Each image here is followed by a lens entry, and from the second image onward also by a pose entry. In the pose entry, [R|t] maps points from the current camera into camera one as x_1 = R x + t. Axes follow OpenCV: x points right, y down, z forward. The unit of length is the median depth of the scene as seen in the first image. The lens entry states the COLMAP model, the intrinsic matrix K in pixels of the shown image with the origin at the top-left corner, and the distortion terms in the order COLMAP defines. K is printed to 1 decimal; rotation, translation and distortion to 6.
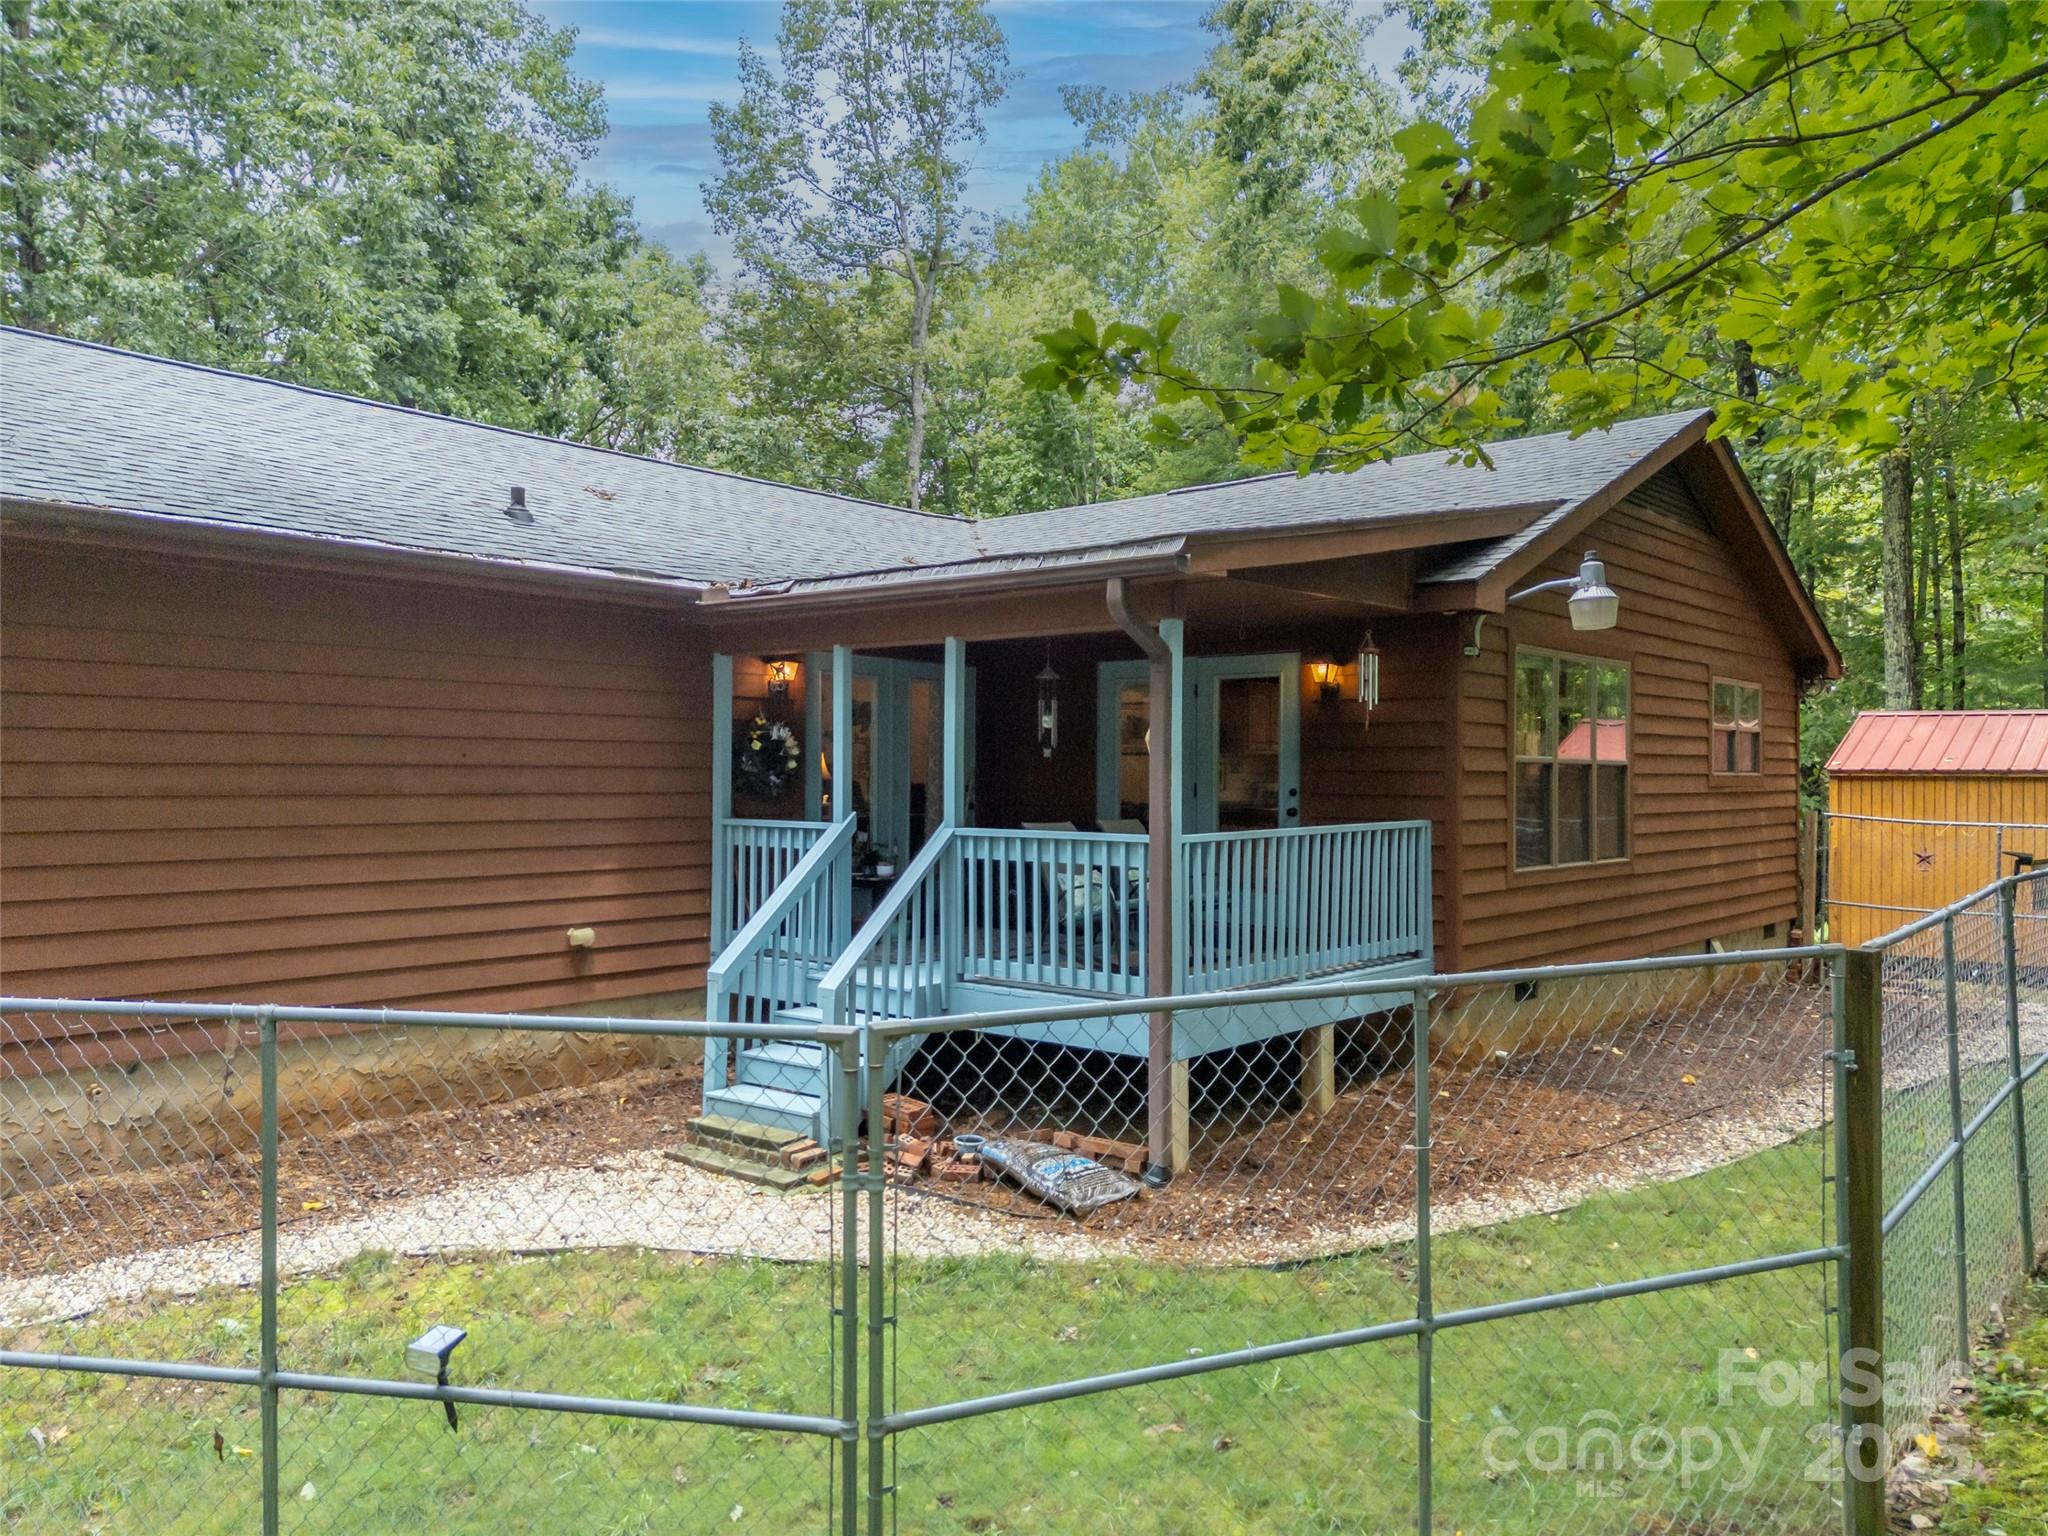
lens RADIAL K [[1511.5, 0, 1039.4], [0, 1511.5, 775.3], [0, 0, 1]] dist [0.085175, -0.052601]
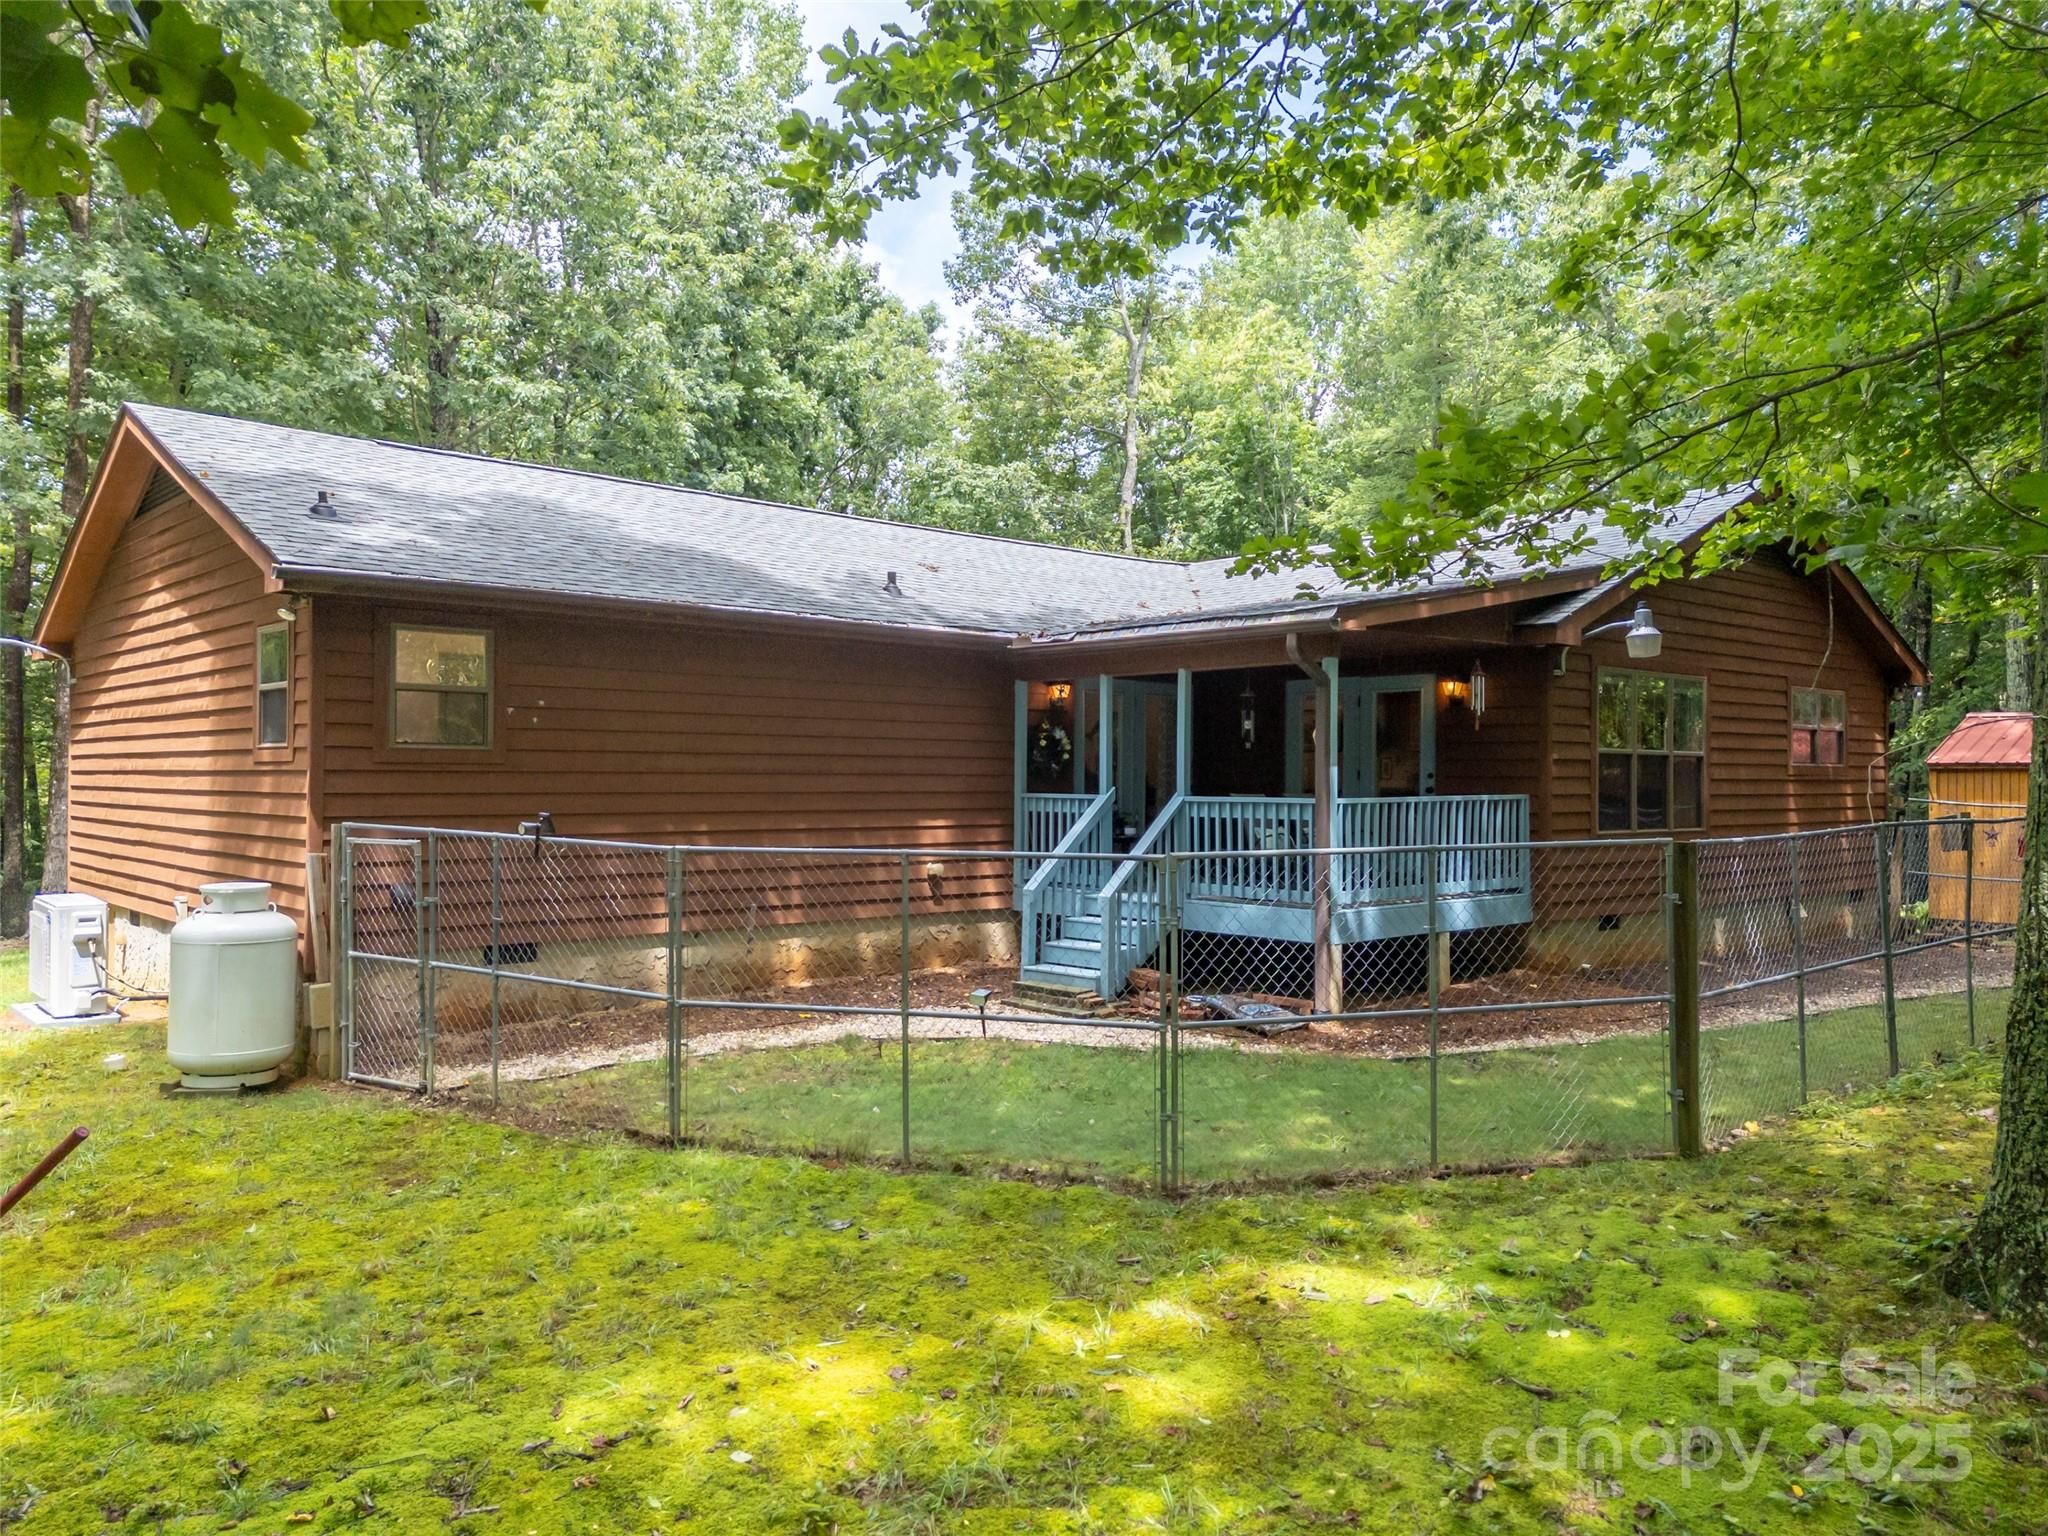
lens RADIAL K [[1511.5, 0, 1011.4], [0, 1511.5, 778.2], [0, 0, 1]] dist [0.085175, -0.052601]
pose [[0.988903, 0.000029, -0.148565, -0.002713], [-0.000372, 0.999997, -0.002278, 0.017441], [0.148565, 0.002308, 0.988900, -0.433165]]
